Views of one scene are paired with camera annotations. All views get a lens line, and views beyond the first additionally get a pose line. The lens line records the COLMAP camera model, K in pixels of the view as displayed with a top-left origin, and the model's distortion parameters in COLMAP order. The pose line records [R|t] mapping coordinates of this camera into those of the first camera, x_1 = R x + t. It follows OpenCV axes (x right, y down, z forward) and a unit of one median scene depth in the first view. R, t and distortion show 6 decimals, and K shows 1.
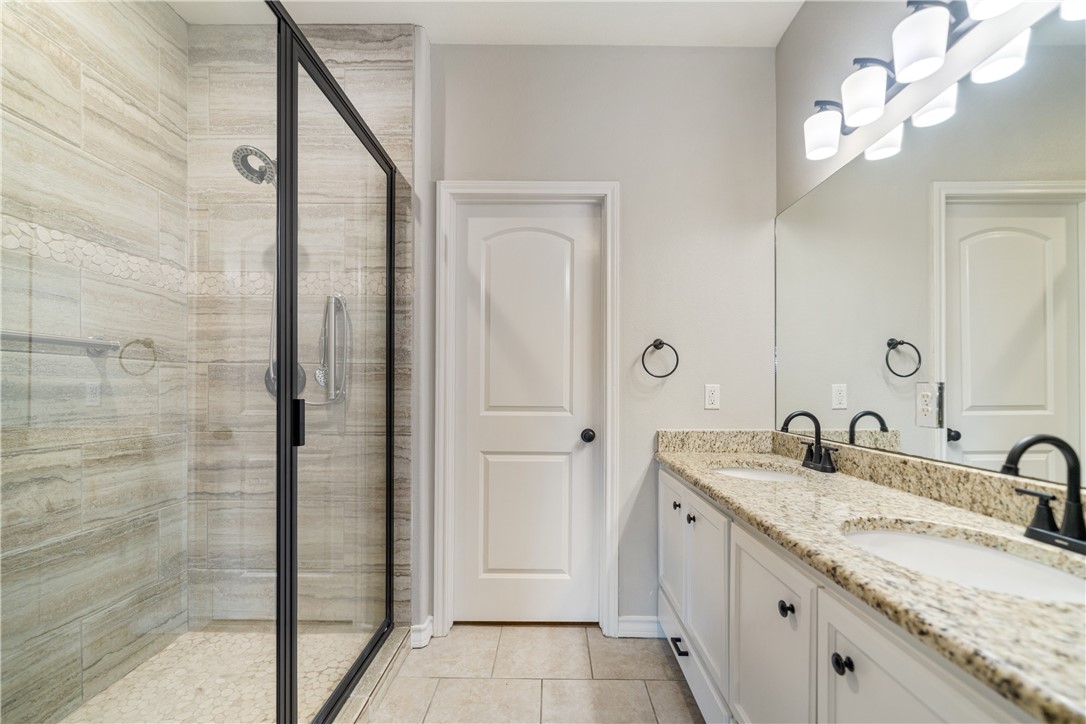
lens RADIAL K [[438.6, 0, 554.6], [0, 438.6, 389.2], [0, 0, 1]] dist [-0.000580, -0.000901]
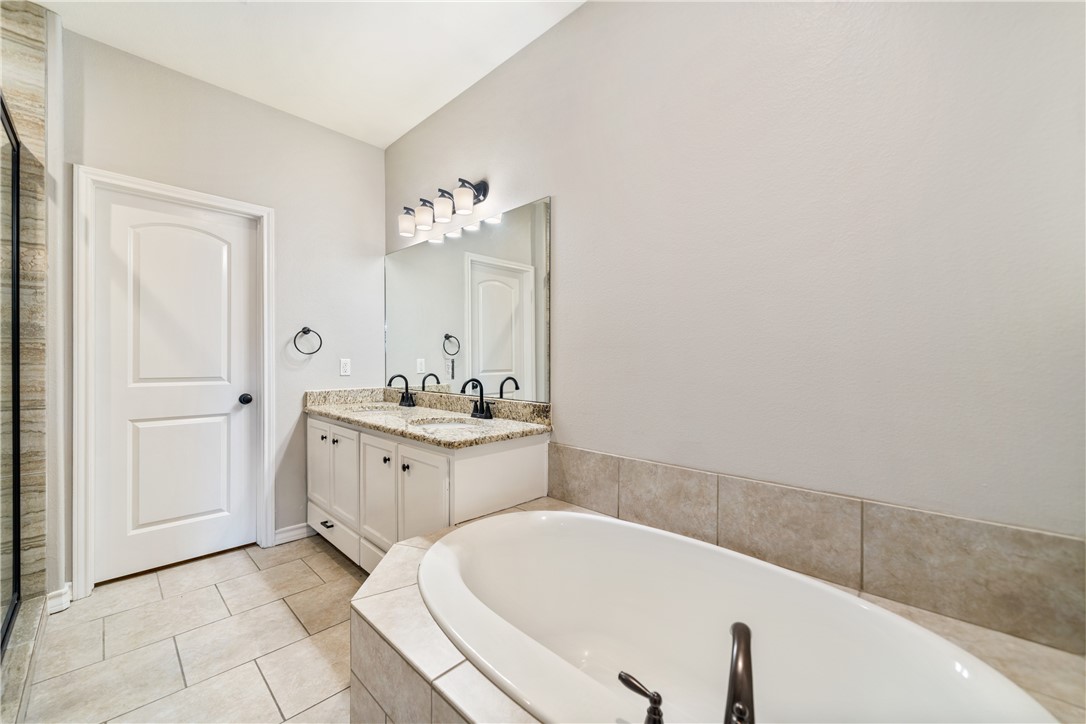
lens RADIAL K [[438.6, 0, 545.7], [0, 438.6, 363.0], [0, 0, 1]] dist [-0.000580, -0.000901]
pose [[0.698031, -0.006315, 0.716040, -0.242476], [0.003244, 0.999979, 0.005657, -0.003523], [-0.716060, -0.001626, 0.698037, -0.553195]]
